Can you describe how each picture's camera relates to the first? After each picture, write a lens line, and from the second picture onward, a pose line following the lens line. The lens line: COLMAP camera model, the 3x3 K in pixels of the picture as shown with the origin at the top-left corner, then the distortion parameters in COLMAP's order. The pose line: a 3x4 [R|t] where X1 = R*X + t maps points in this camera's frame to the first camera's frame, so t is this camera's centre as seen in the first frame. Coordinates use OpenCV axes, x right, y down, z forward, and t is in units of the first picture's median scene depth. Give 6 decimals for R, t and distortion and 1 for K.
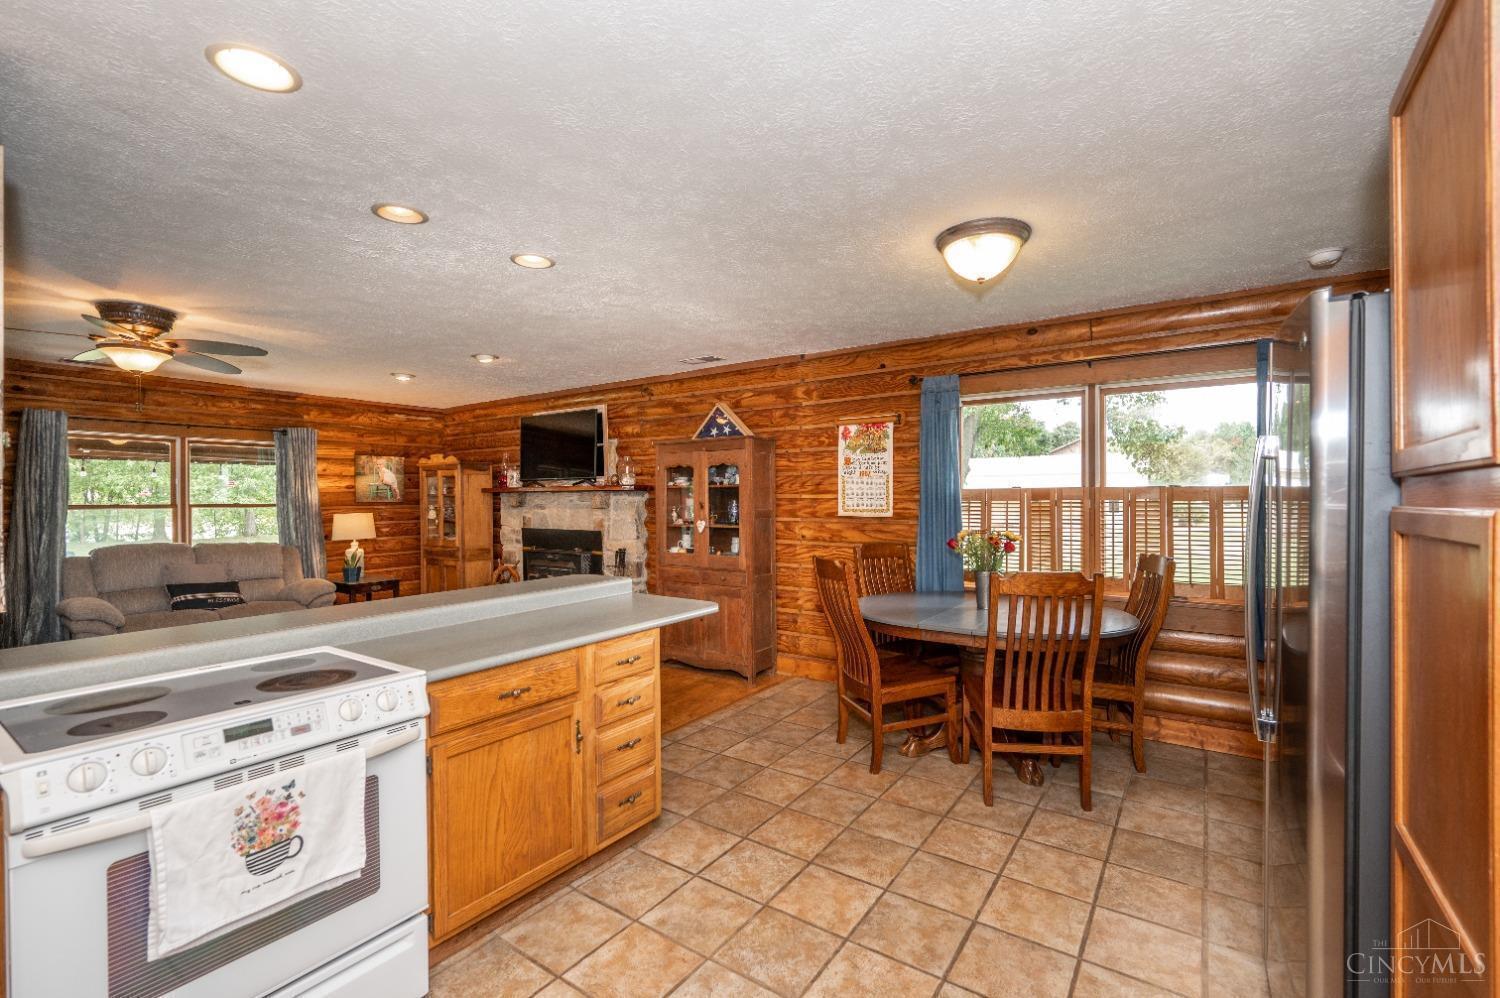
lens RADIAL K [[659.6, 0, 750.0], [0, 659.6, 499.0], [0, 0, 1]] dist [0.000036, -0.000036]
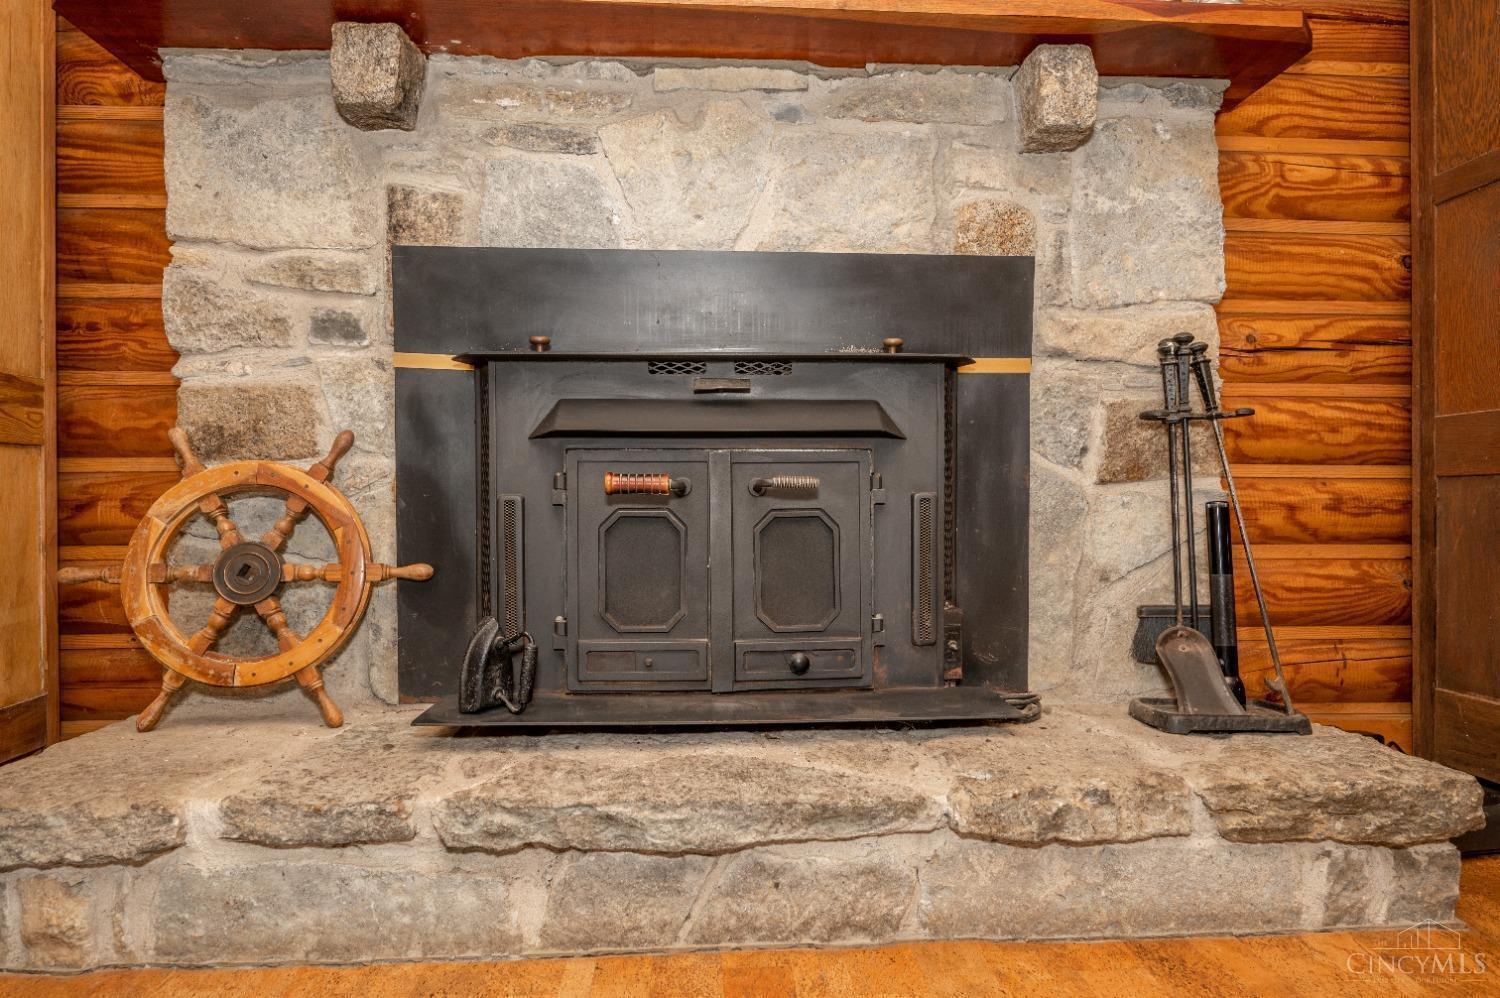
lens RADIAL K [[858.9, 0, 750.0], [0, 858.9, 499.0], [0, 0, 1]] dist [0.000353, 0.000144]
pose [[0.784247, 0.002127, 0.620446, -0.472833], [-0.000917, 0.999997, -0.002269, 0.127471], [-0.620449, 0.001211, 0.784246, 0.870371]]
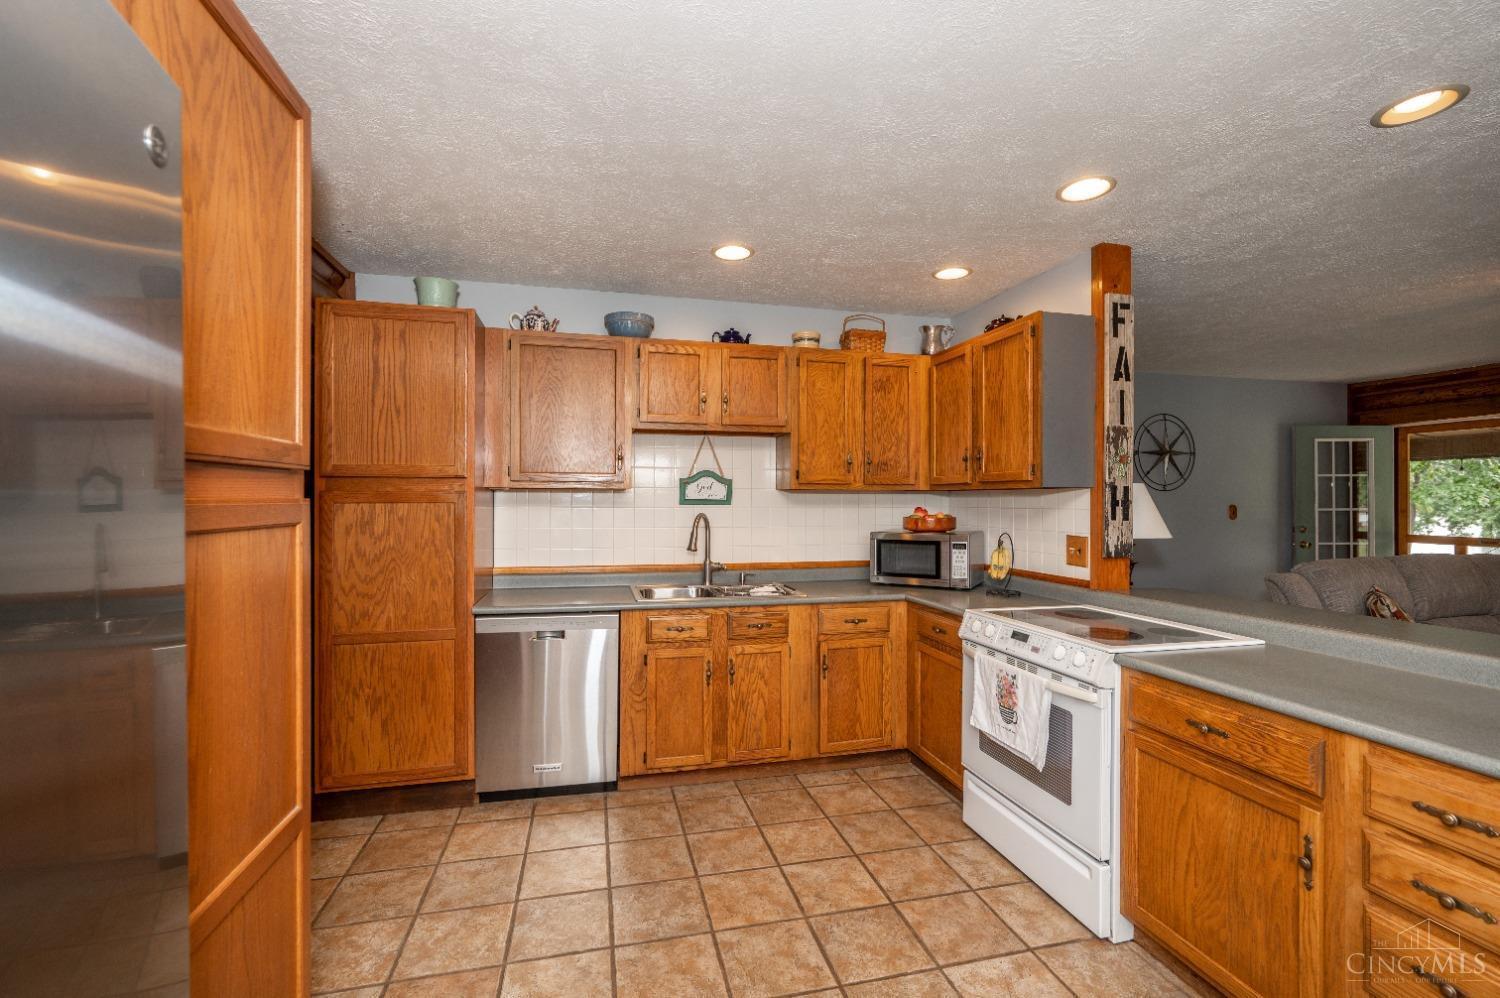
lens RADIAL K [[659.6, 0, 750.0], [0, 659.6, 499.0], [0, 0, 1]] dist [0.000036, -0.000036]
pose [[-0.663285, 0.002690, -0.748362, 0.242741], [0.002898, 0.999995, 0.001026, 0.002268], [0.748361, -0.001488, -0.663290, 0.428547]]
